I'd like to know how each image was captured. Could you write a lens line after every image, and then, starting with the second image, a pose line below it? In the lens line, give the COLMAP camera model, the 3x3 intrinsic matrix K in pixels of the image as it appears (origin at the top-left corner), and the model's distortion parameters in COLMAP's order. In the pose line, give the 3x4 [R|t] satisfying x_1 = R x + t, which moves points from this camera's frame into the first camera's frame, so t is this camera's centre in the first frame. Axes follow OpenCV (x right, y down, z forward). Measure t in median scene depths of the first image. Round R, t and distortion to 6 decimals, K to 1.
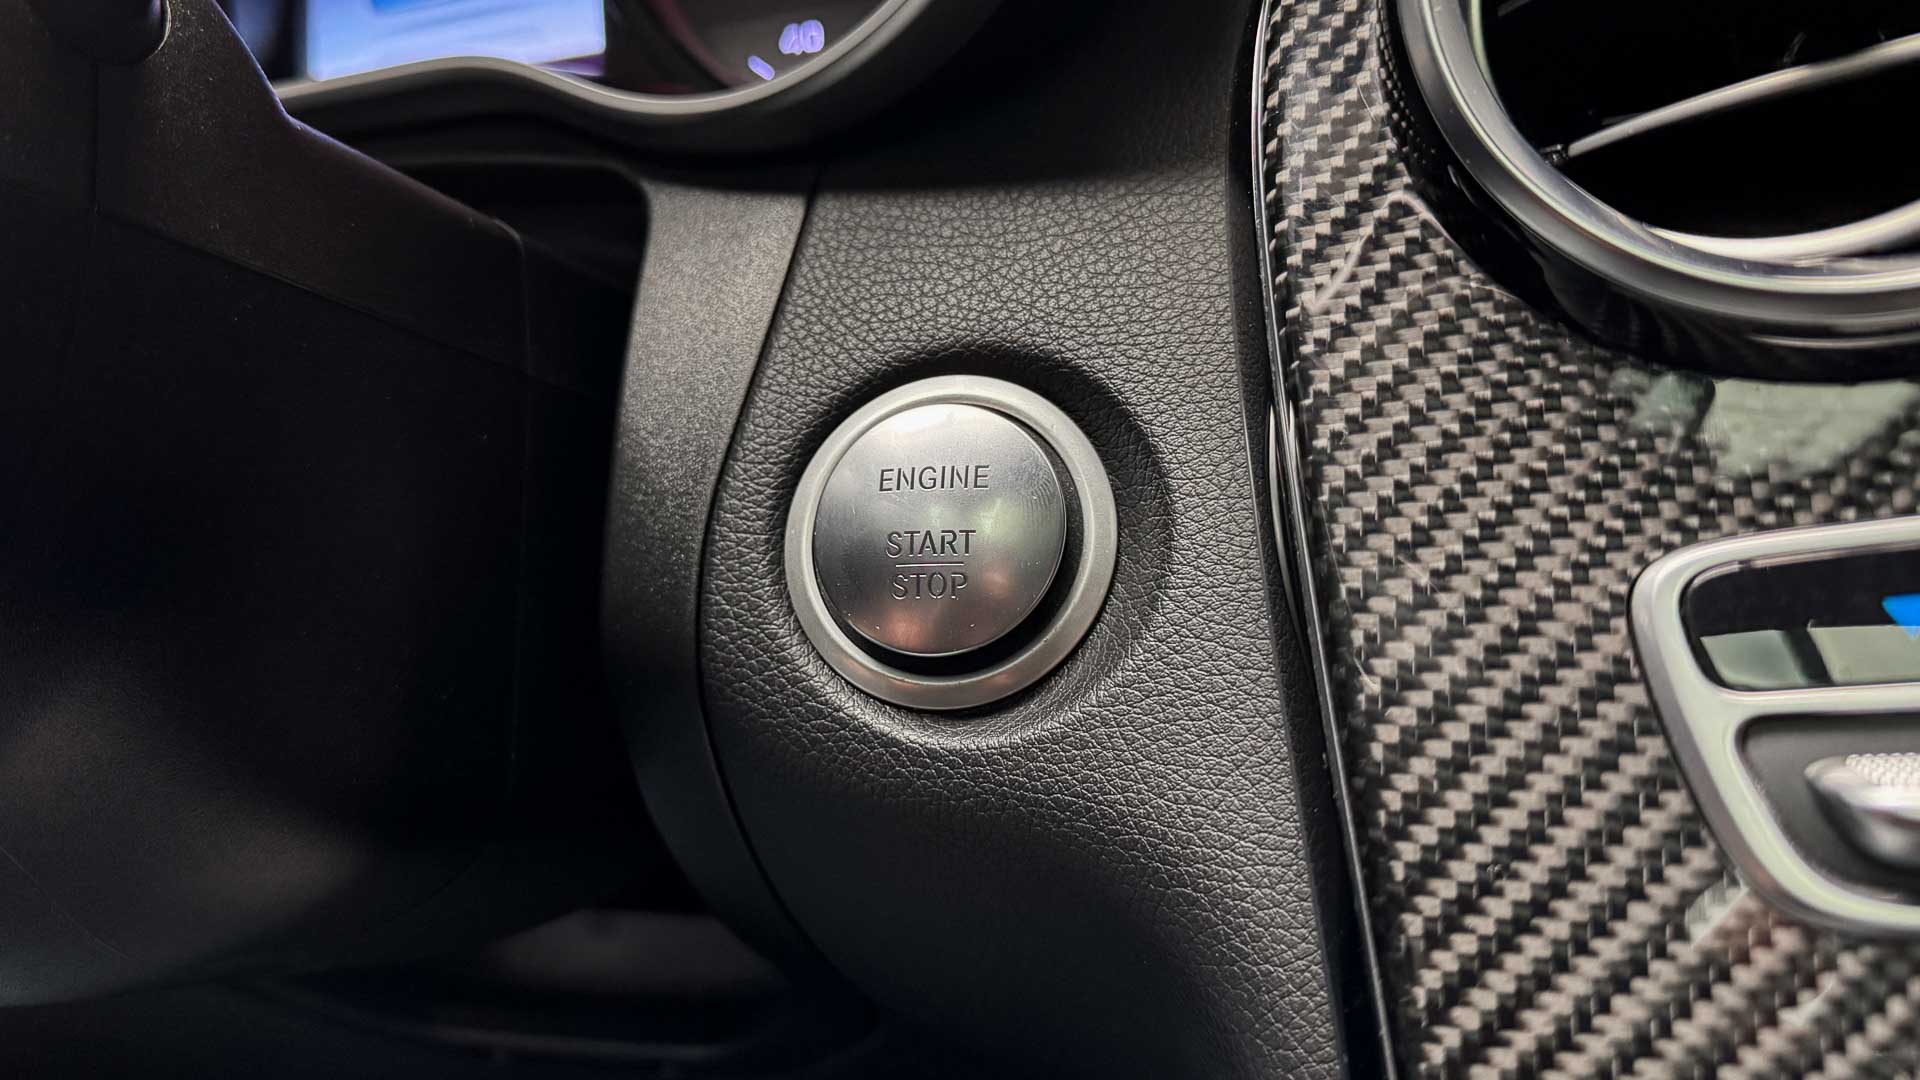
lens RADIAL K [[1505.2, 0, 960.2], [0, 1505.2, 540.9], [0, 0, 1]] dist [0.065131, -0.107690]
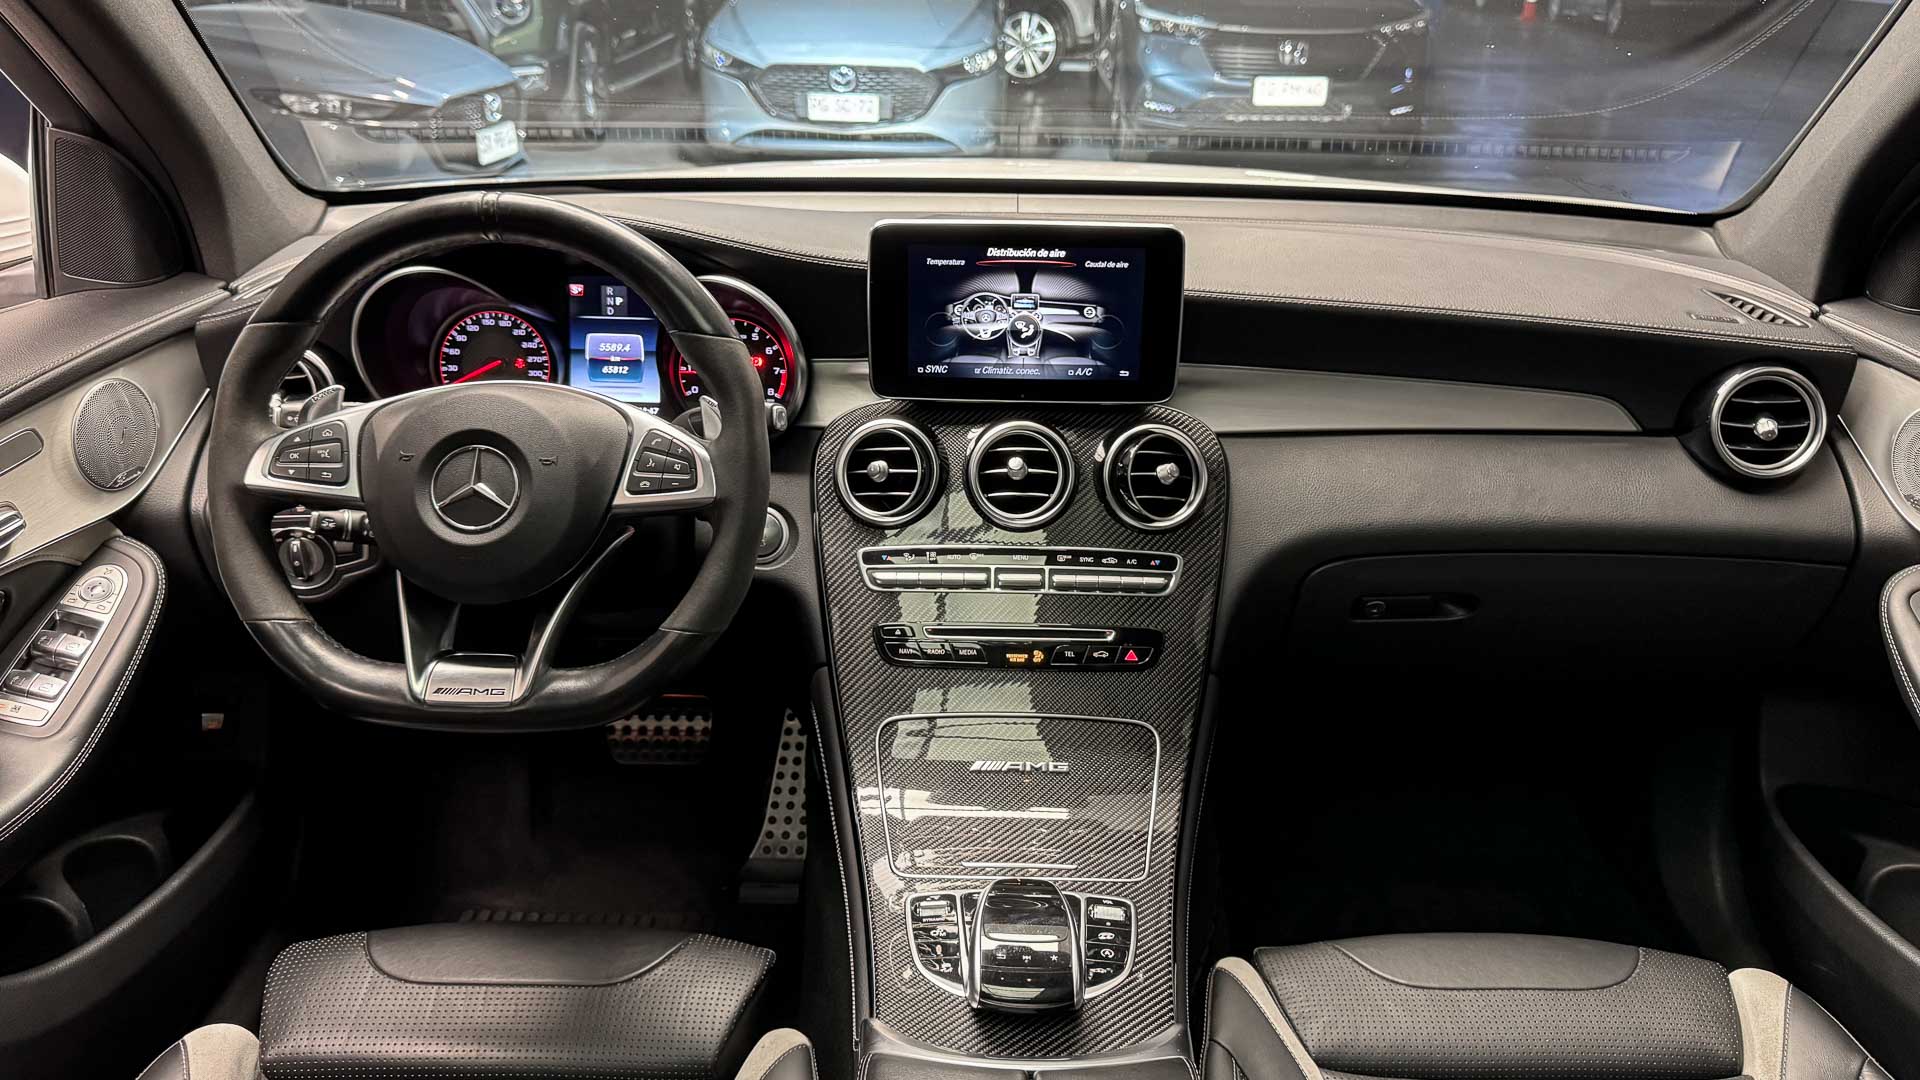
lens RADIAL K [[1505.2, 0, 957.9], [0, 1505.2, 548.1], [0, 0, 1]] dist [0.065131, -0.107690]
pose [[0.943719, 0.020772, 0.330096, -1.621244], [-0.061378, 0.991689, 0.113071, -0.882175], [-0.325004, -0.126967, 0.937151, -6.368090]]
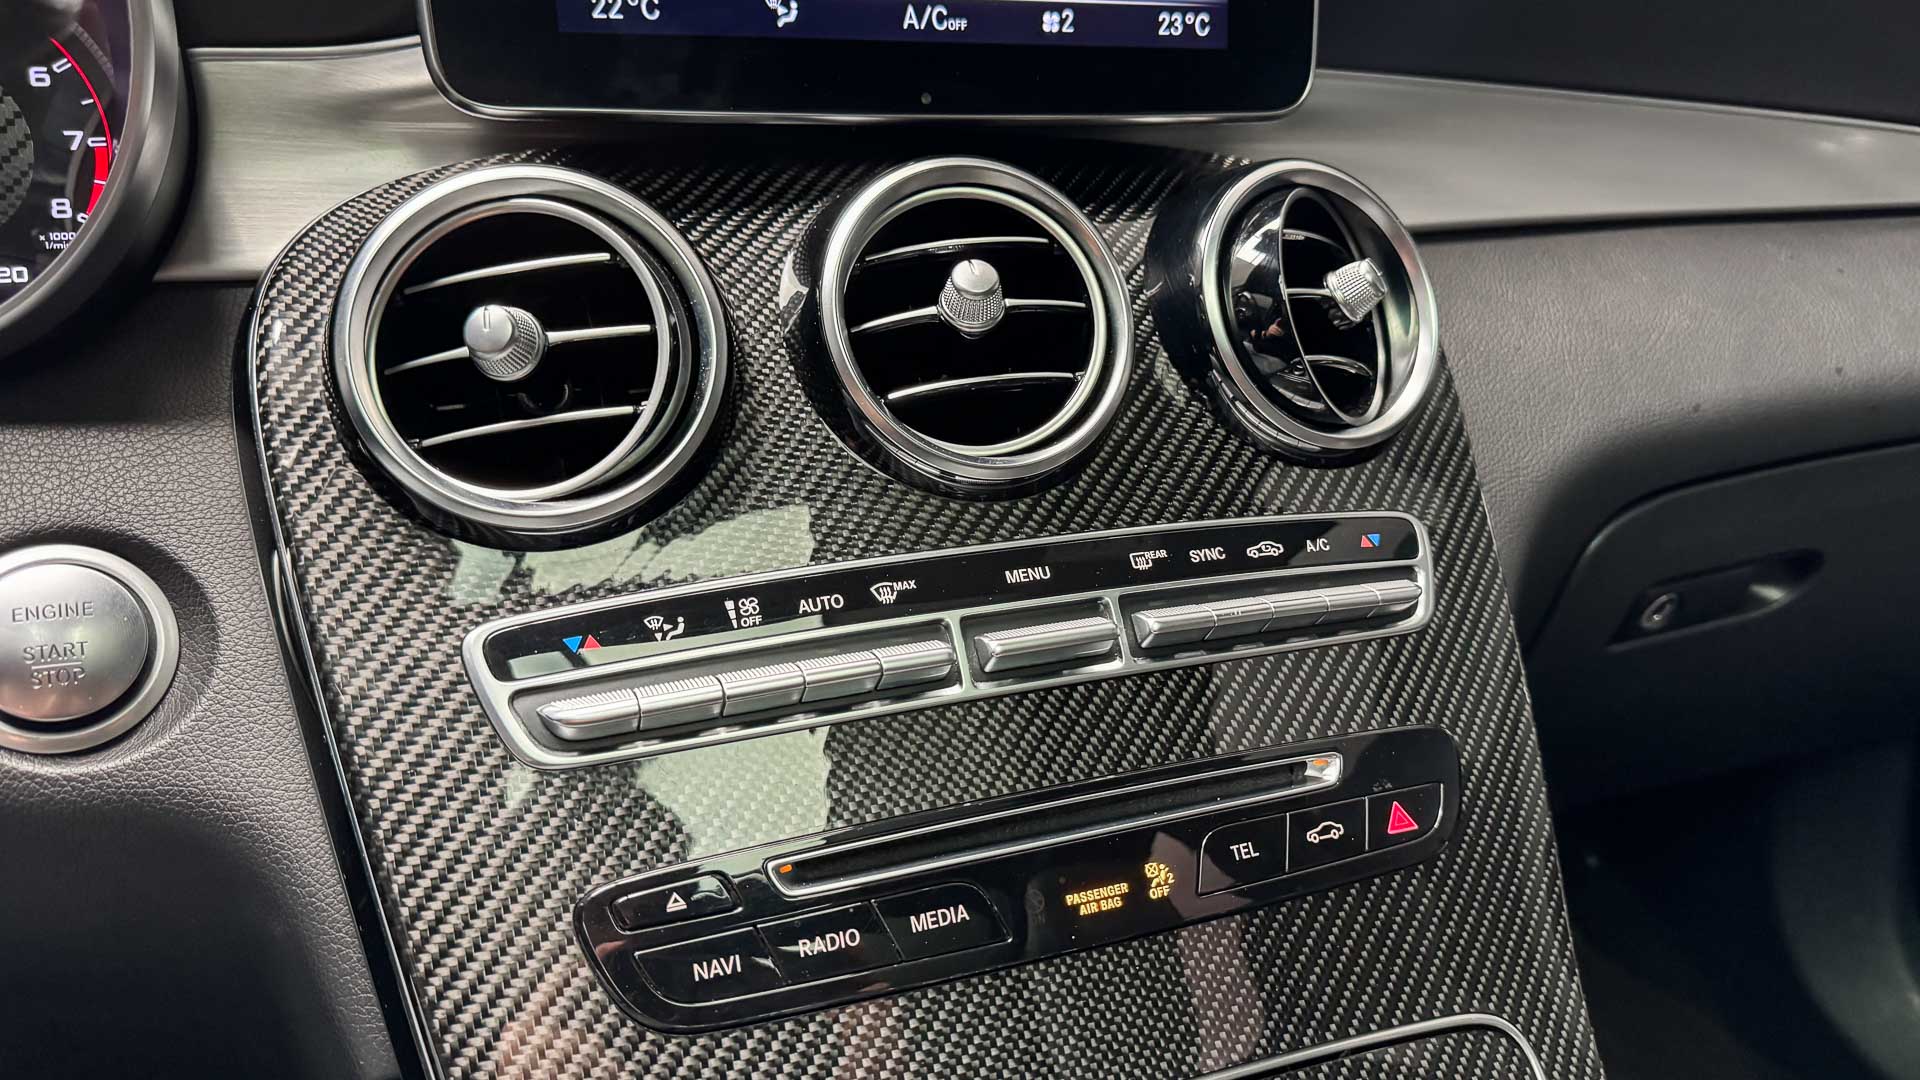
lens RADIAL K [[1429.4, 0, 994.6], [0, 1429.4, 555.9], [0, 0, 1]] dist [0.010411, -0.044988]
pose [[0.736252, -0.054601, 0.674501, -0.385621], [0.066246, 0.997767, 0.008459, -0.060116], [-0.673457, 0.038455, 0.738226, -1.062065]]
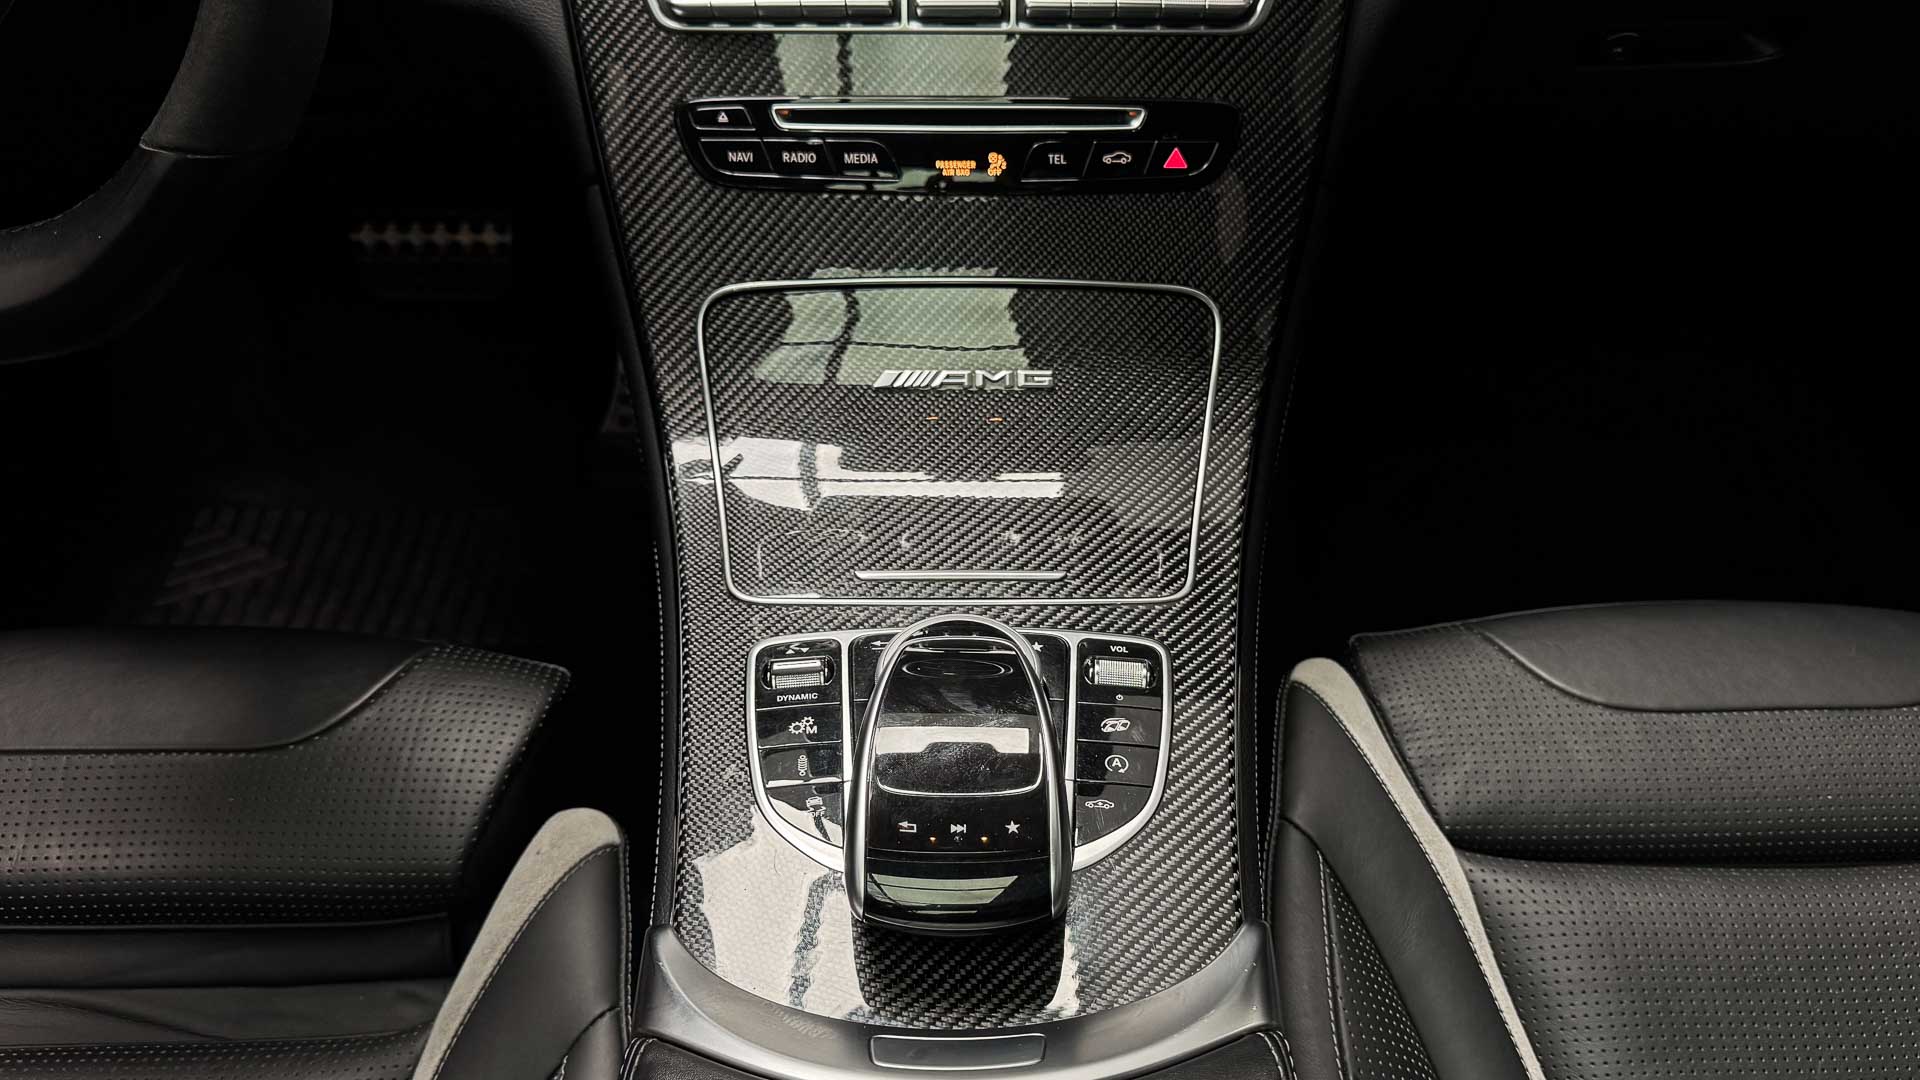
lens RADIAL K [[1505.2, 0, 993.0], [0, 1505.2, 594.2], [0, 0, 1]] dist [0.065131, -0.107690]
pose [[0.937095, -0.132359, 0.323008, -0.190971], [-0.050749, 0.863839, 0.501206, -0.525932], [-0.345365, -0.486070, 0.802782, -3.248981]]
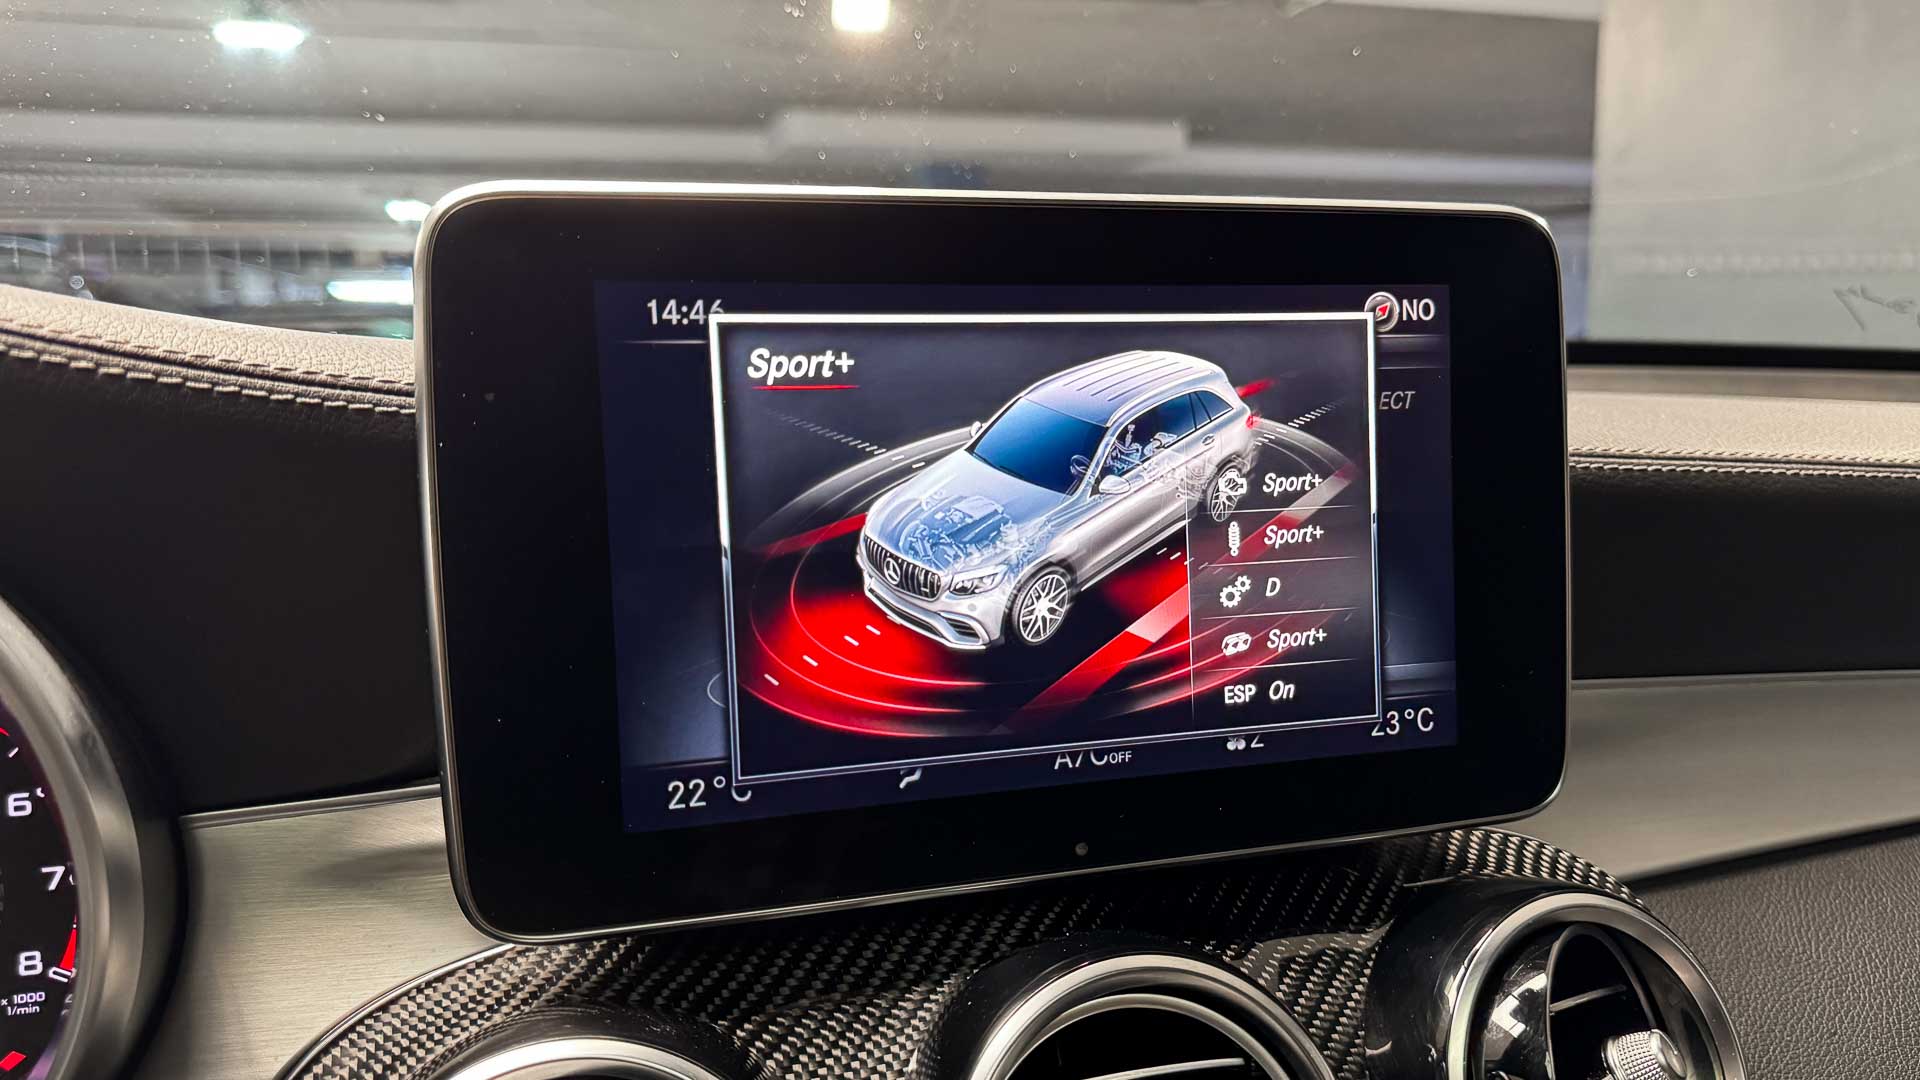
lens RADIAL K [[1505.2, 0, 993.3], [0, 1505.2, 552.2], [0, 0, 1]] dist [0.065131, -0.107690]
pose [[0.791194, 0.050987, 0.609437, -0.146939], [0.061847, 0.984739, -0.162677, -0.877831], [-0.608431, 0.166400, 0.775966, -0.796429]]
